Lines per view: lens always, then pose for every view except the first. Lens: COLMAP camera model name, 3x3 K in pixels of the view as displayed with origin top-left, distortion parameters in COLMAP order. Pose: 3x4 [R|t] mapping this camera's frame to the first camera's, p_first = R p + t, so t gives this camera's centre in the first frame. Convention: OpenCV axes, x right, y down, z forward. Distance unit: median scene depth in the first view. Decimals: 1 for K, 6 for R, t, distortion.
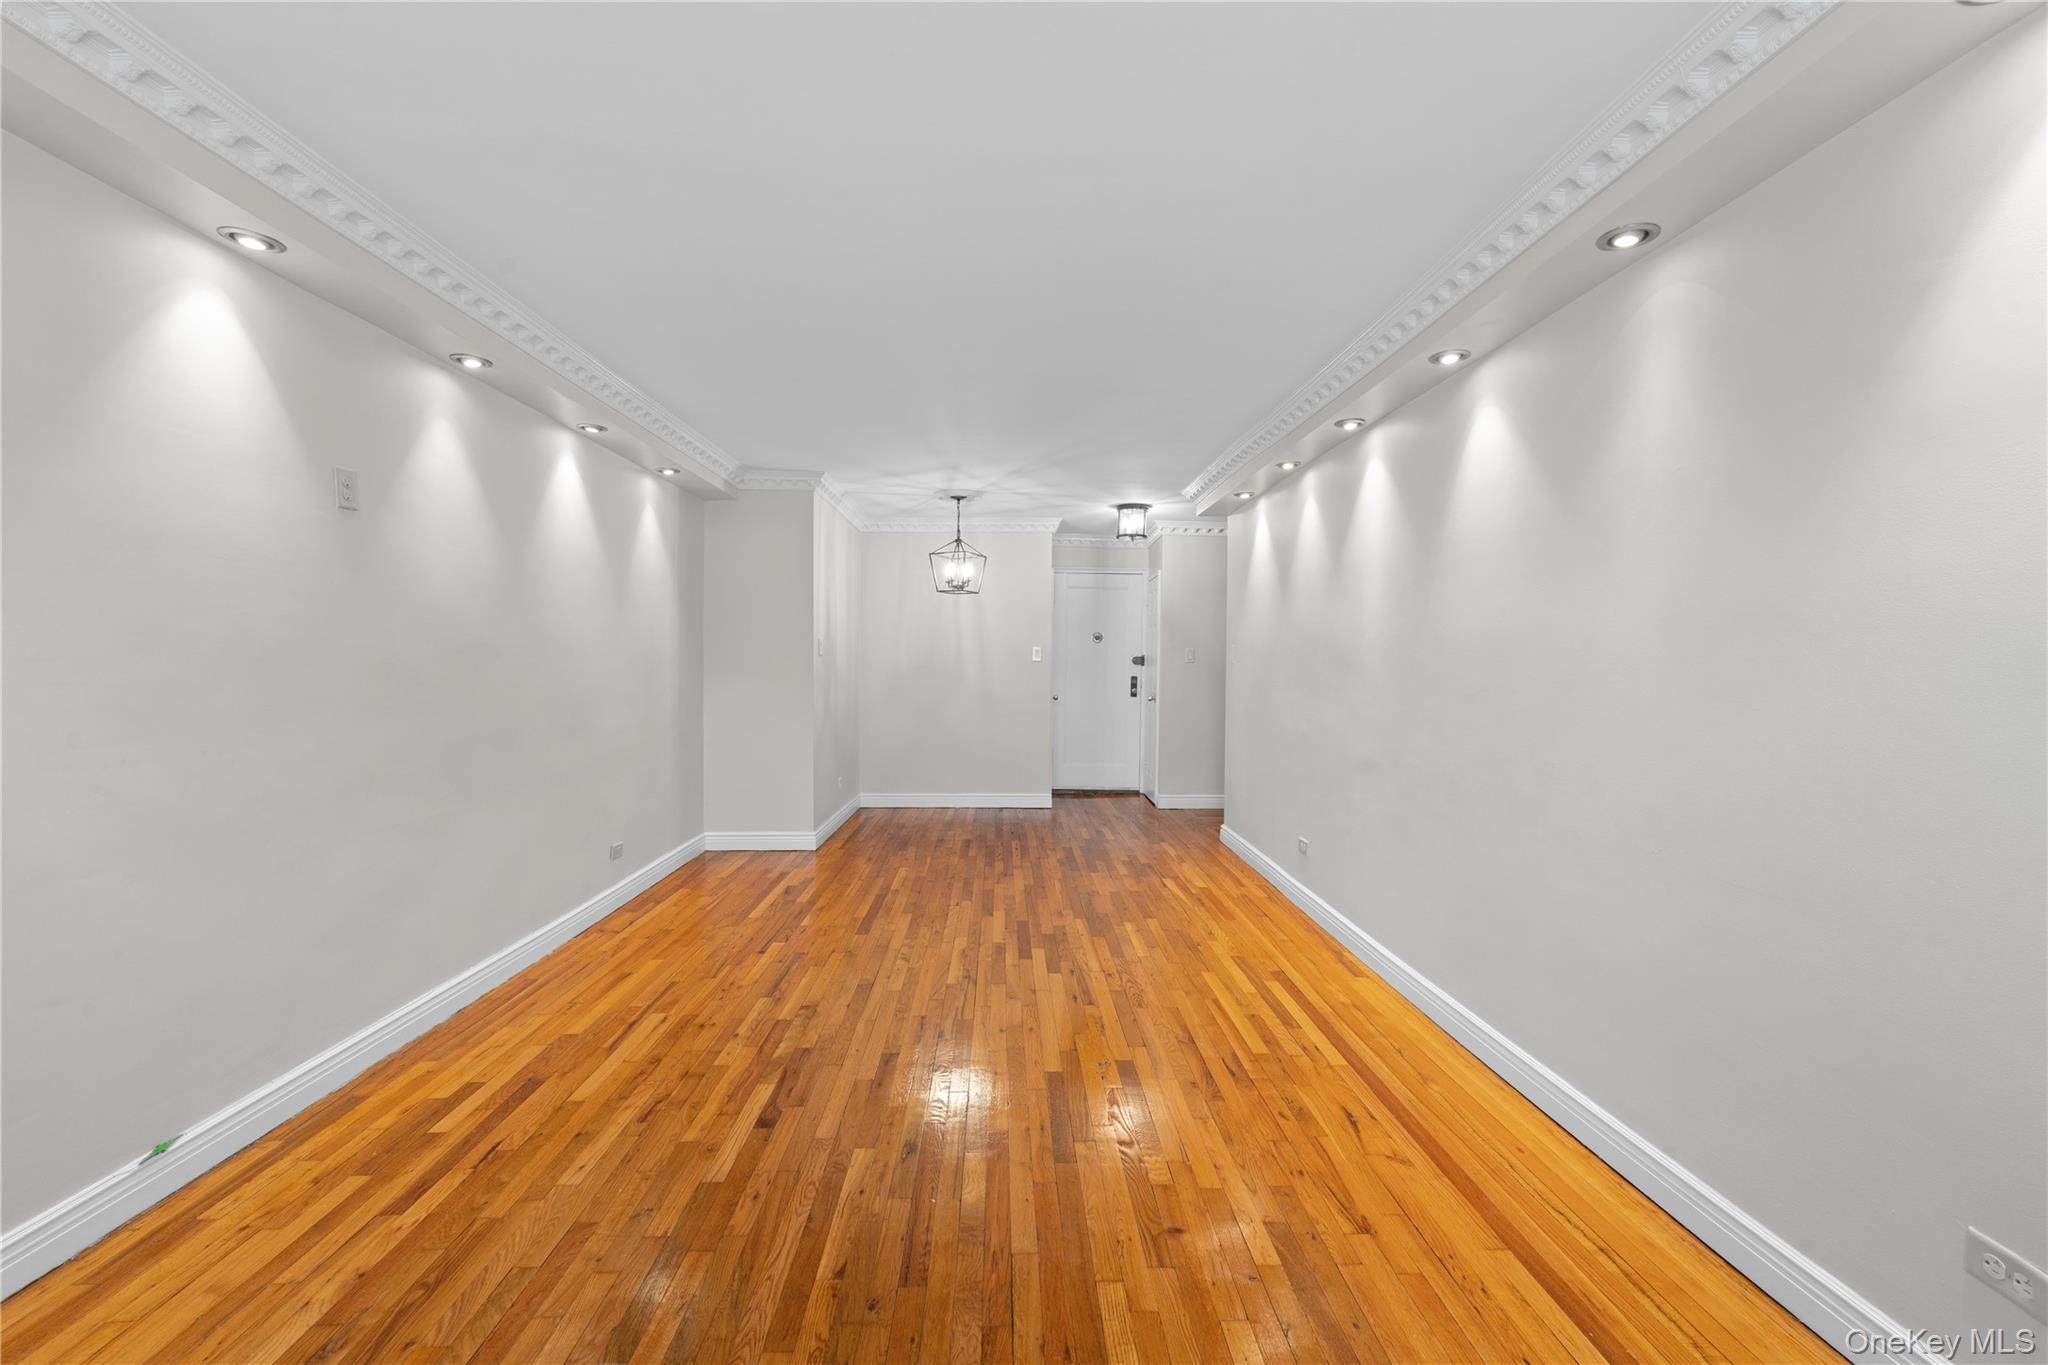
lens RADIAL K [[827.3, 0, 1032.9], [0, 827.3, 669.9], [0, 0, 1]] dist [0.001367, -0.000694]
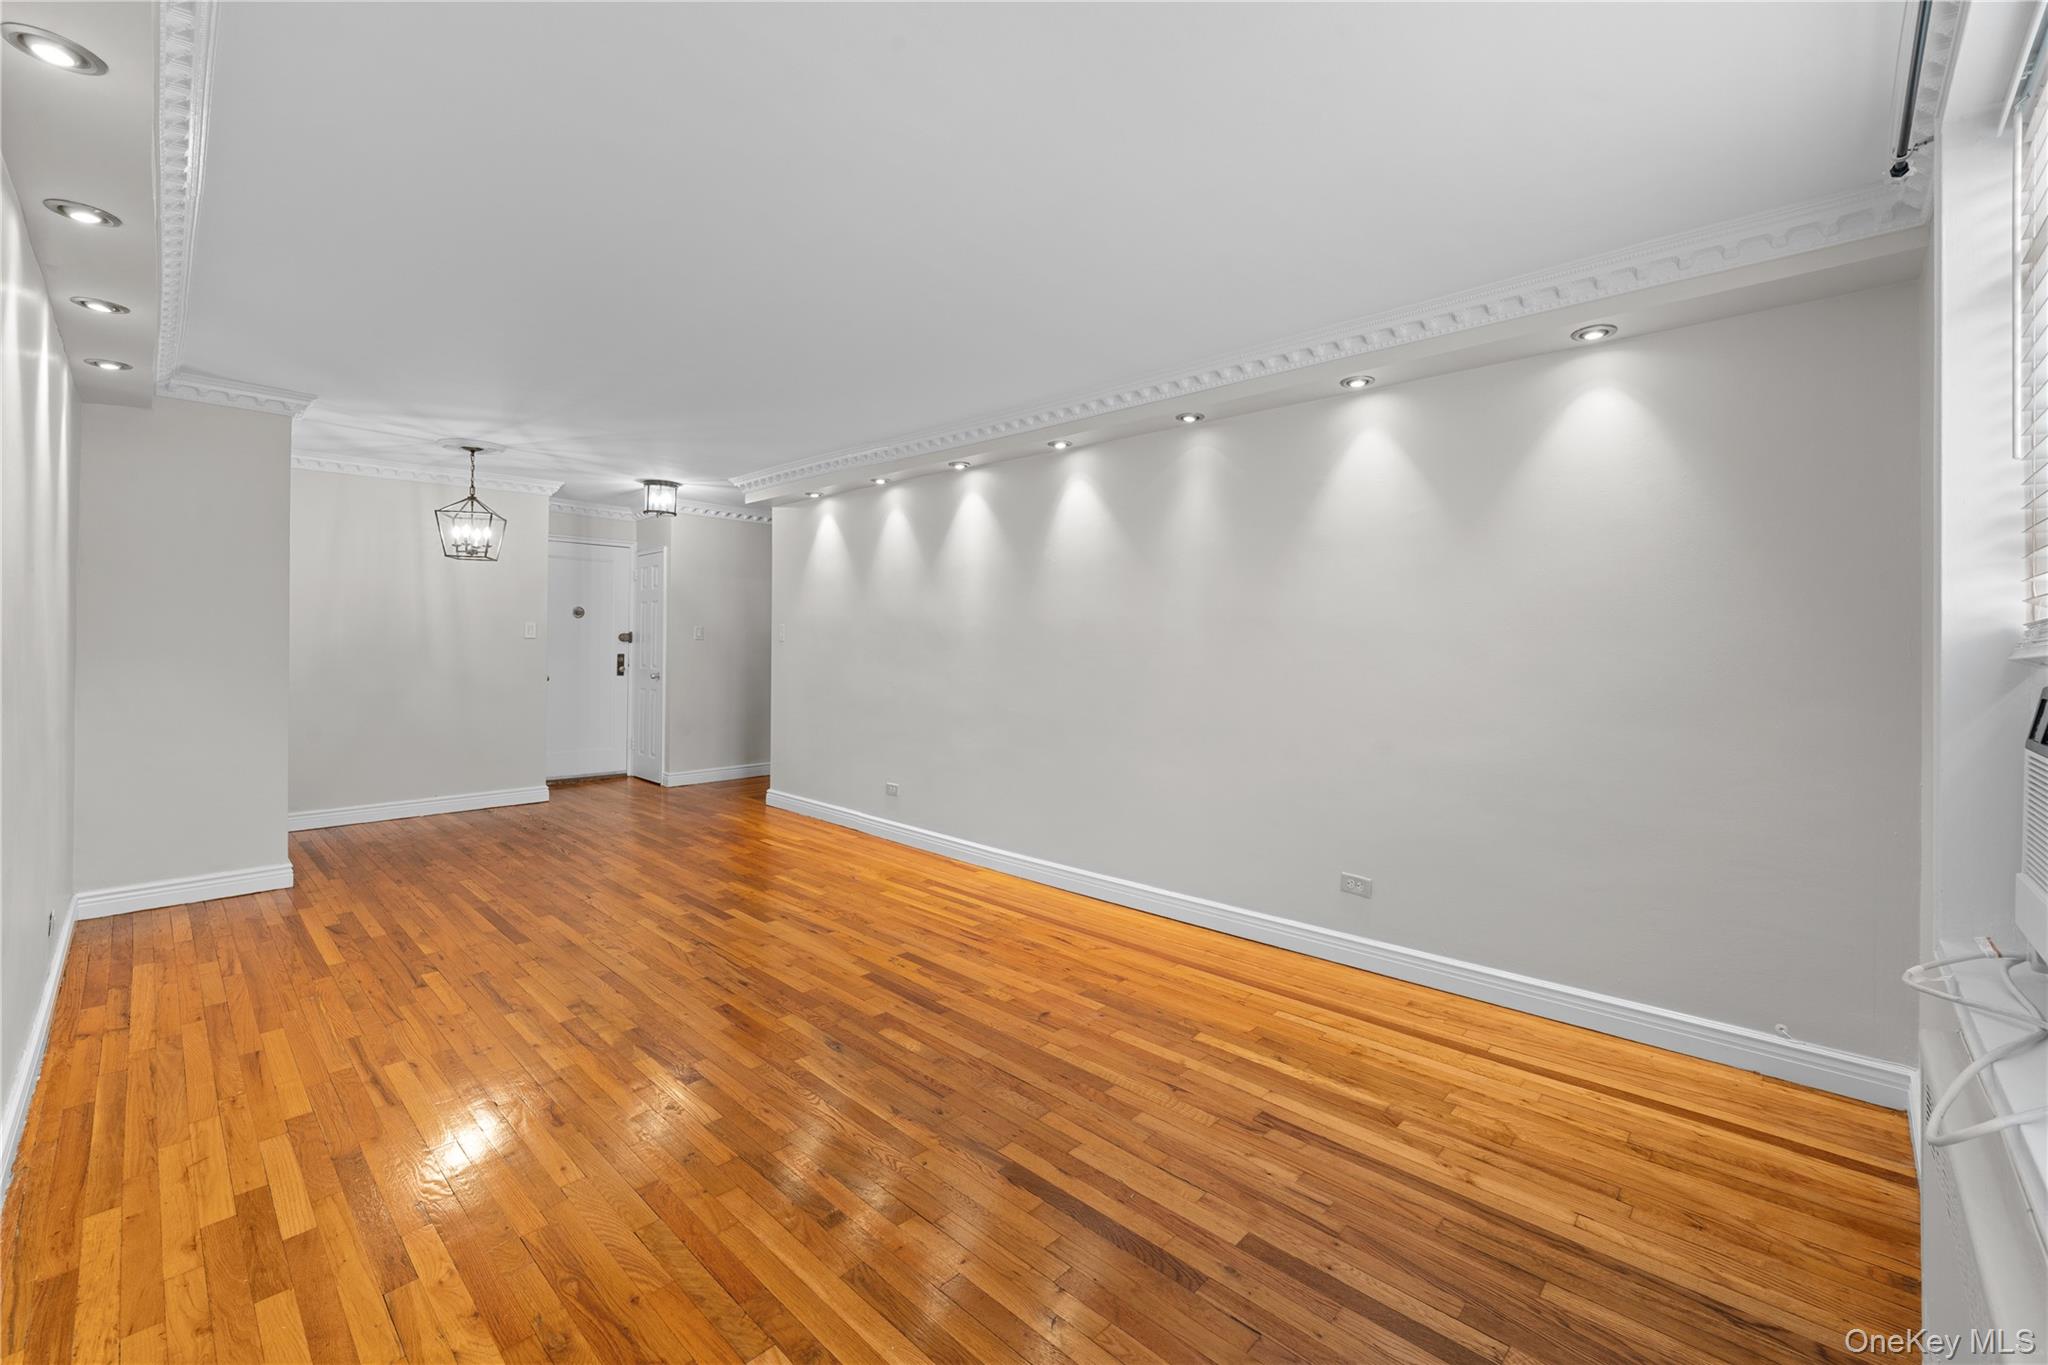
lens RADIAL K [[836.8, 0, 1038.5], [0, 836.8, 627.7], [0, 0, 1]] dist [0.000938, -0.000312]
pose [[0.706774, 0.010899, 0.707355, -0.500593], [0.003585, 0.999813, -0.018988, -0.005449], [-0.707430, 0.015956, 0.706603, -0.054070]]
